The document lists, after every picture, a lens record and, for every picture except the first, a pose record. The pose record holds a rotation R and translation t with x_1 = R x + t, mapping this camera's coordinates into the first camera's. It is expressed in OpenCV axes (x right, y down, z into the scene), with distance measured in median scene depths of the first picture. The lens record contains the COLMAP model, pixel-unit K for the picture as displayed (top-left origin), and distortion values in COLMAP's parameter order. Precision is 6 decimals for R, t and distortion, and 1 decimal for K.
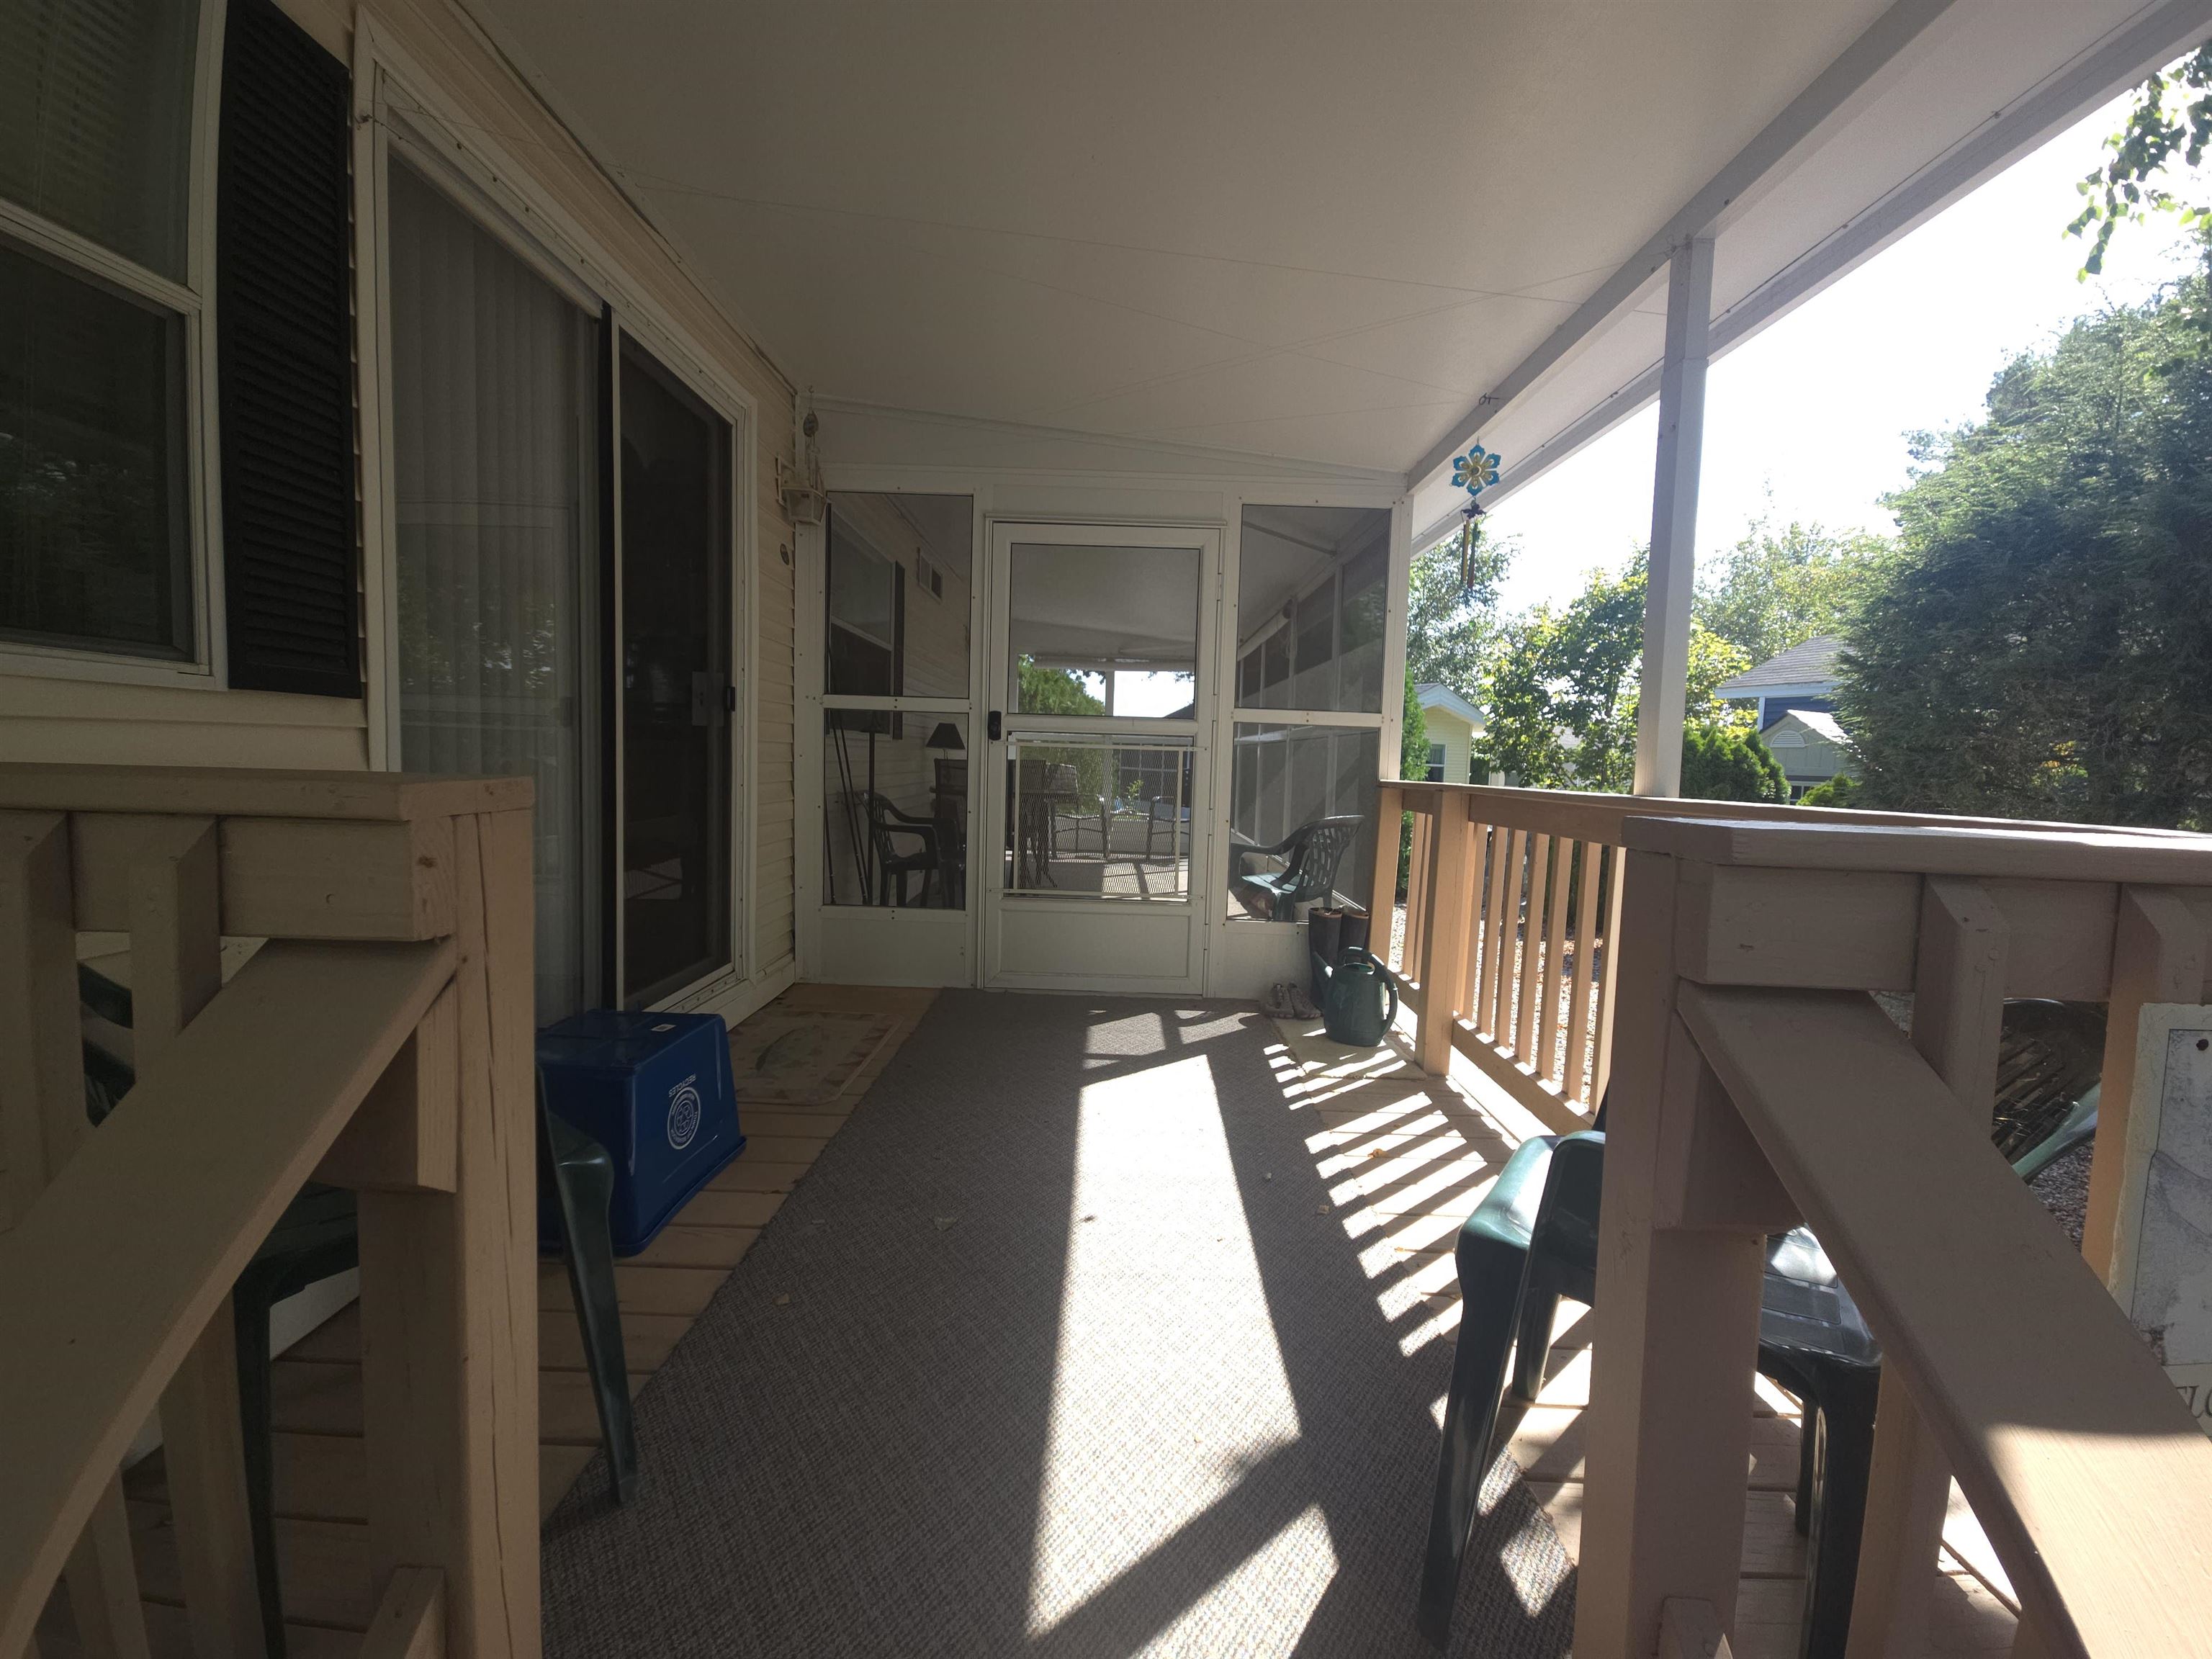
lens RADIAL K [[893.5, 0, 1106.3], [0, 893.5, 820.2], [0, 0, 1]] dist [0.016377, -0.009161]
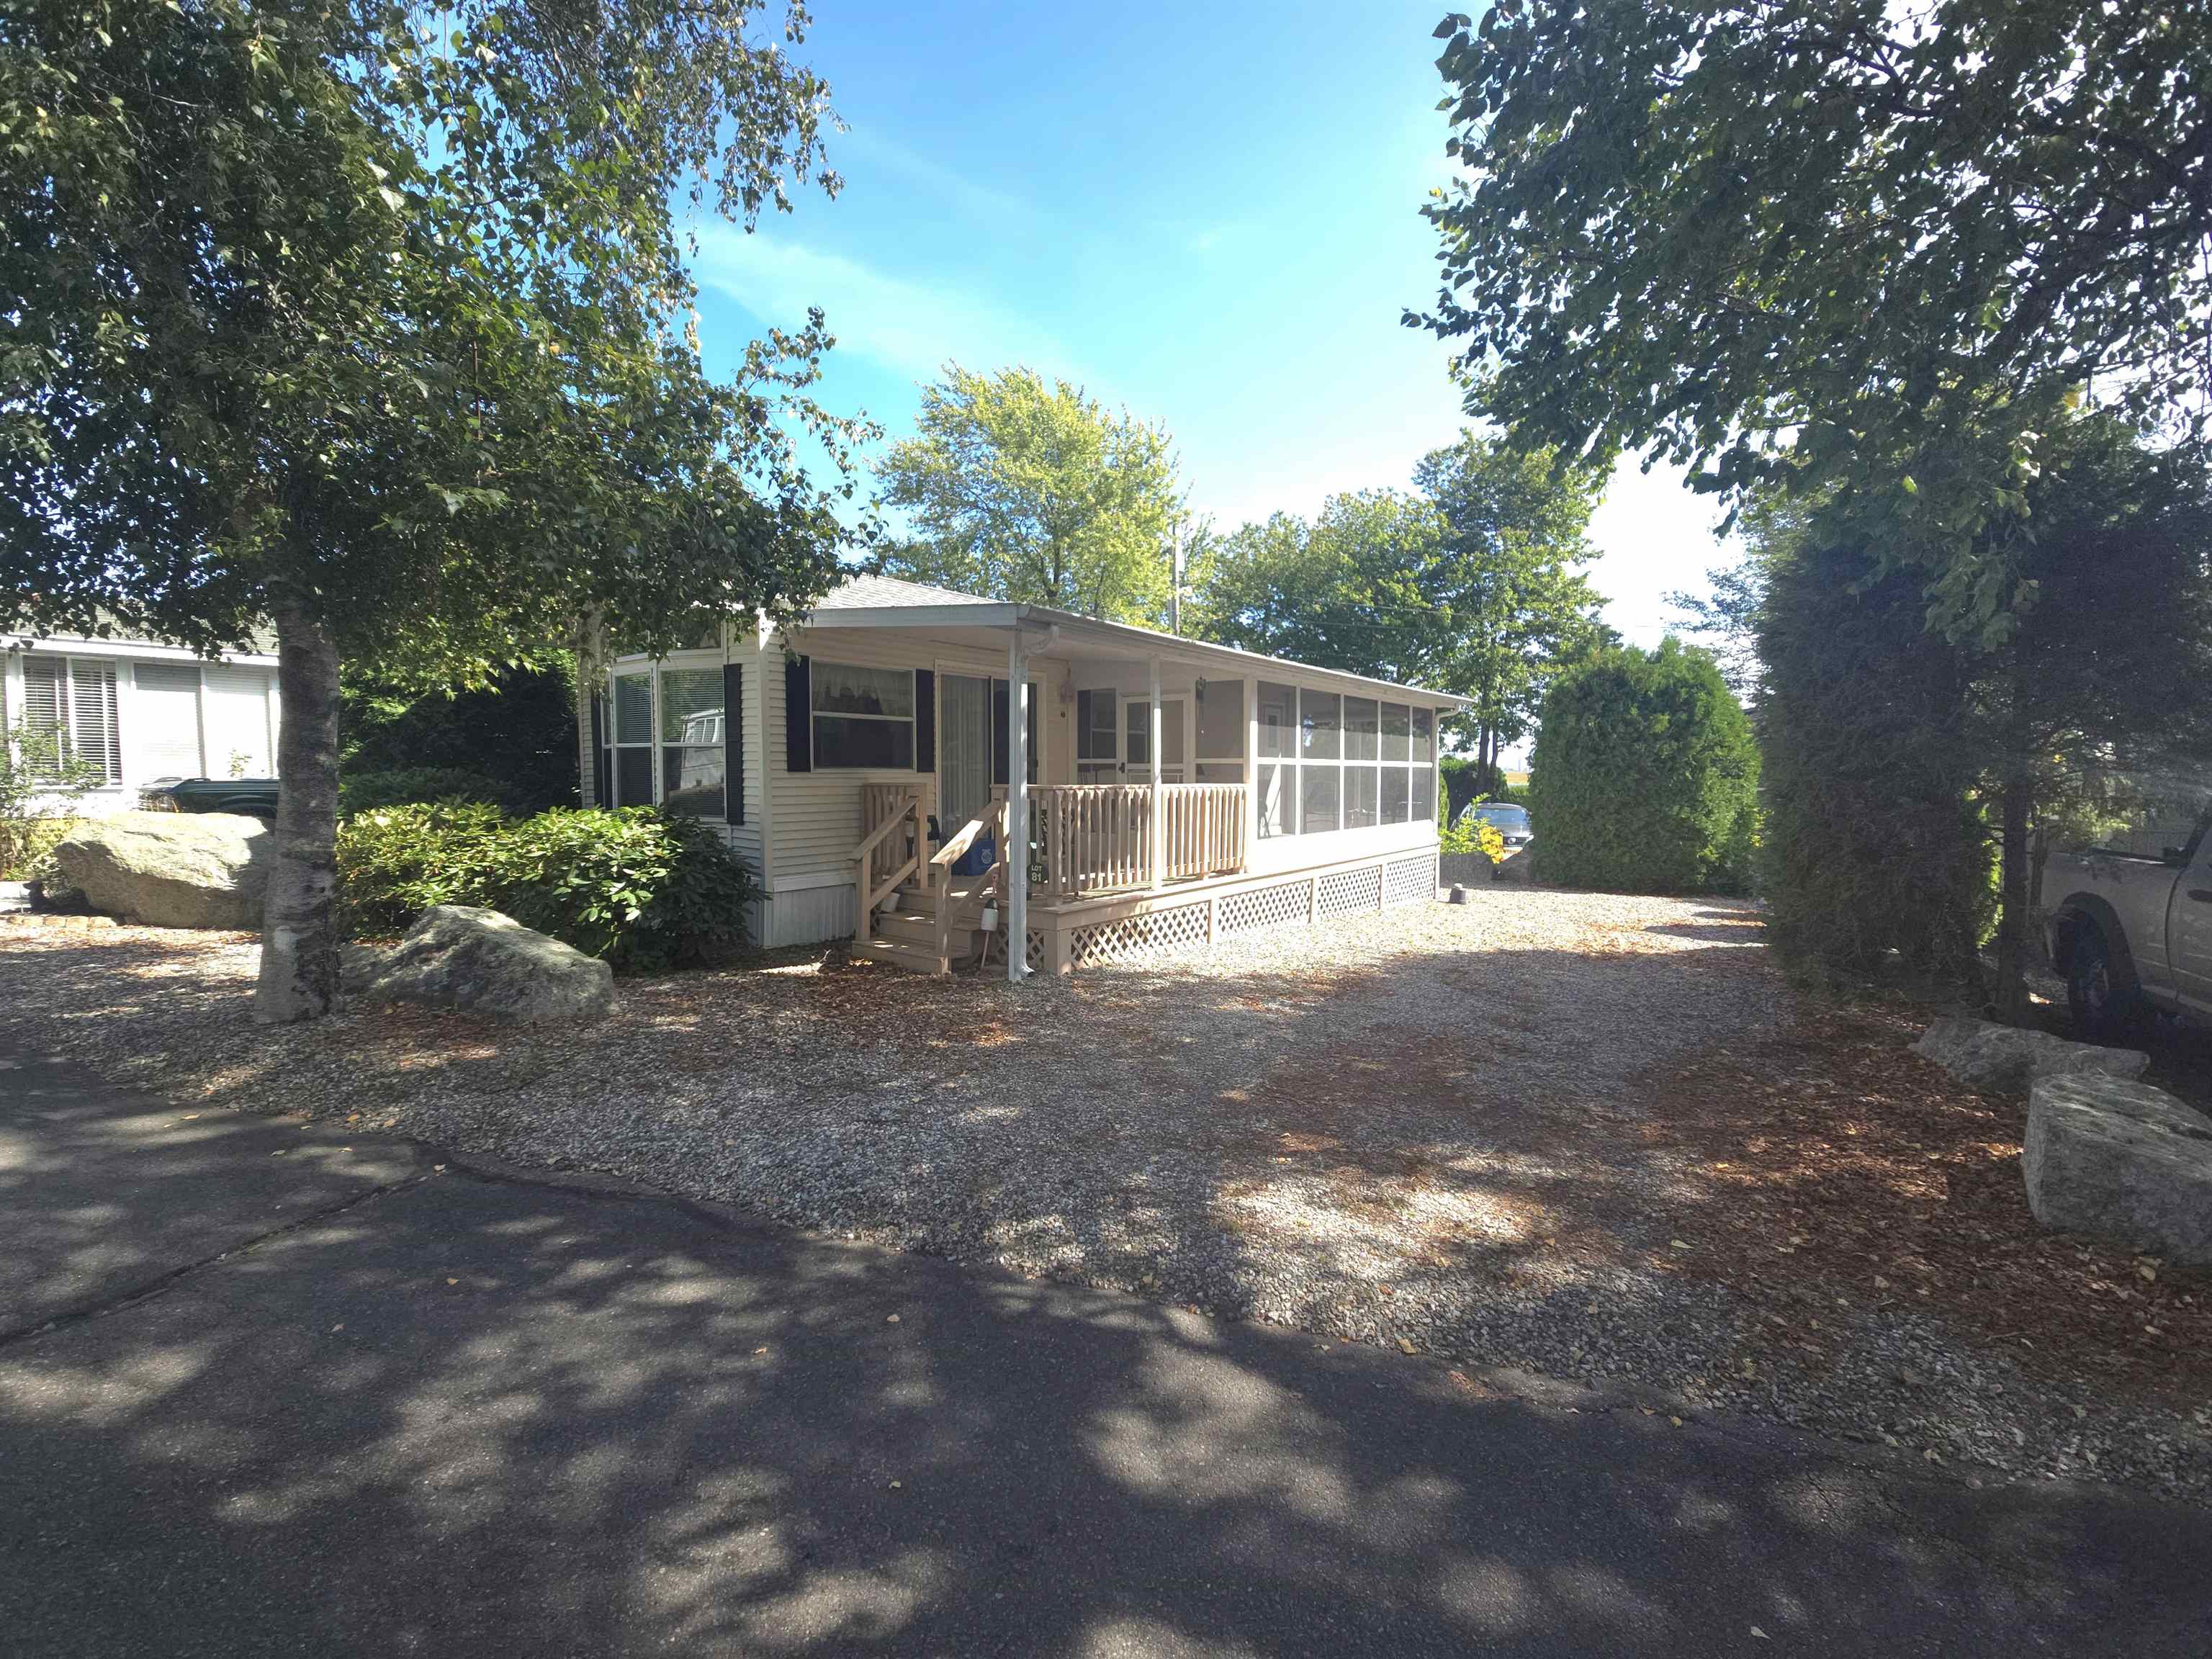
lens RADIAL K [[894.0, 0, 1105.6], [0, 894.0, 822.1], [0, 0, 1]] dist [0.006405, -0.000001]
pose [[0.788644, 0.006571, -0.614815, 1.468887], [-0.020775, 0.999657, -0.015966, 0.104513], [0.614499, 0.025364, 0.788509, -1.176798]]
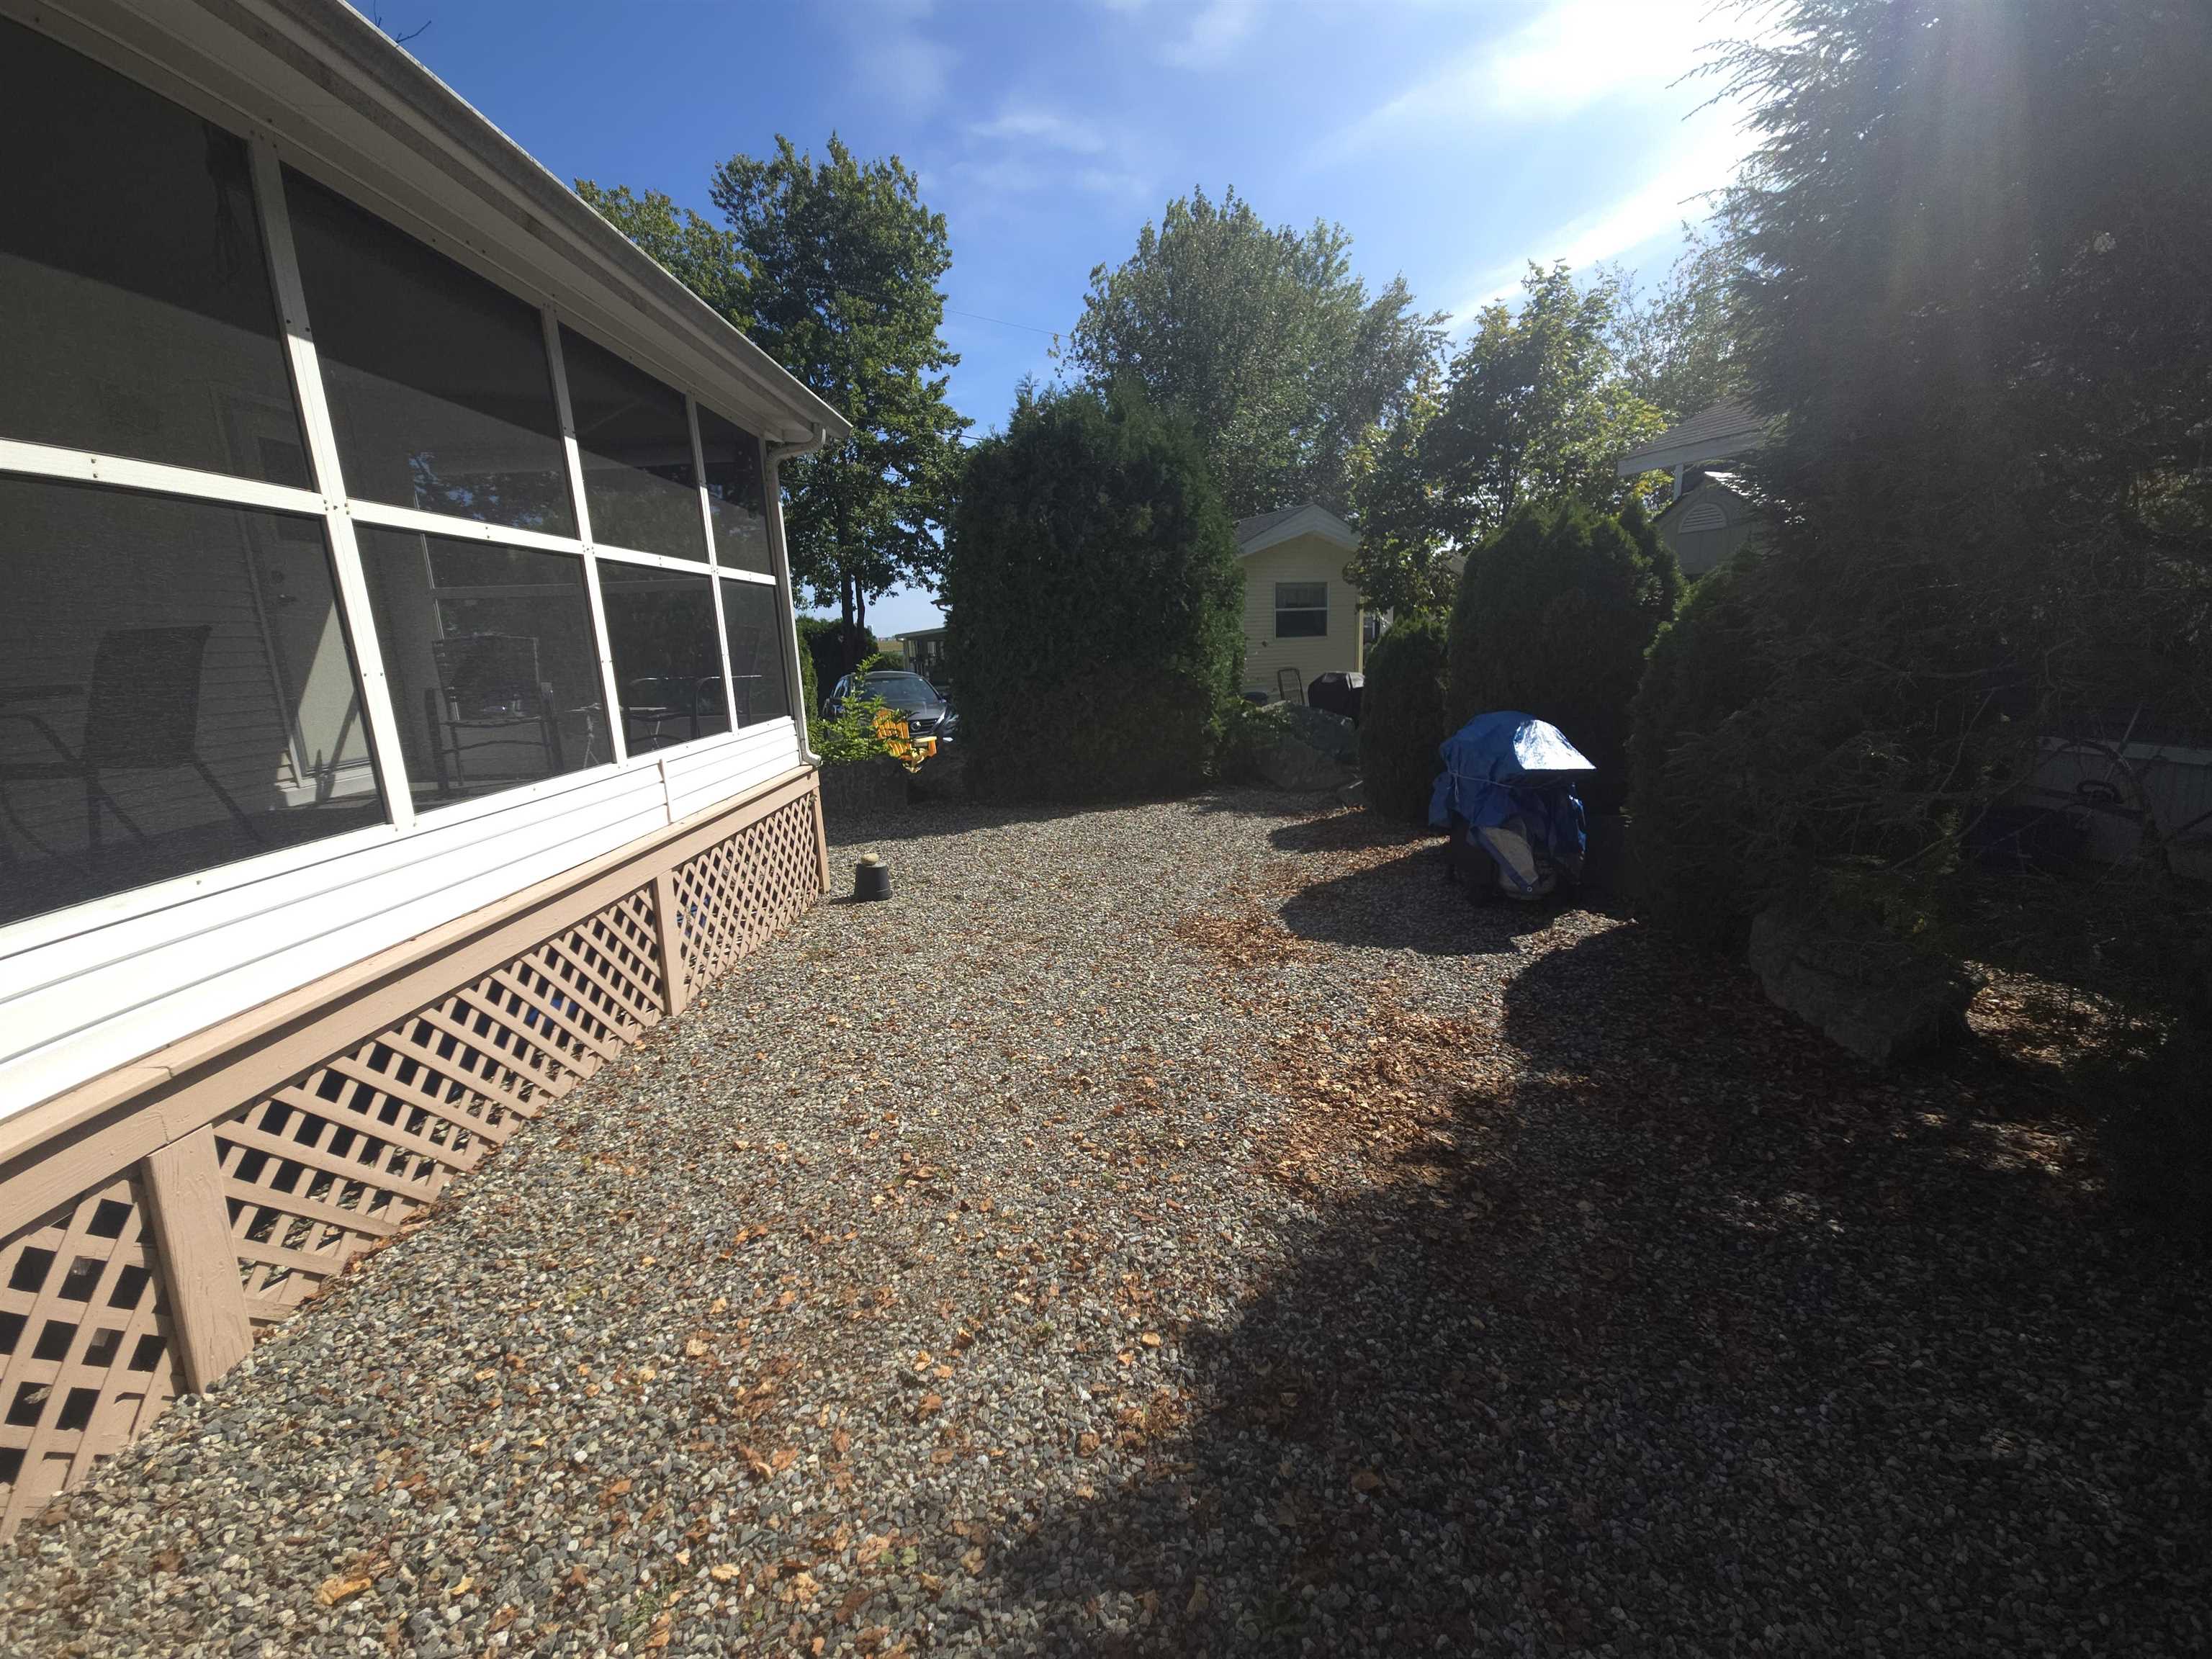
lens RADIAL K [[893.5, 0, 1106.3], [0, 893.5, 820.2], [0, 0, 1]] dist [0.016377, -0.009161]
pose [[0.997246, -0.073767, 0.007620, 0.811336], [0.072026, 0.987896, 0.137378, 0.019162], [-0.017662, -0.136451, 0.990489, 0.879974]]
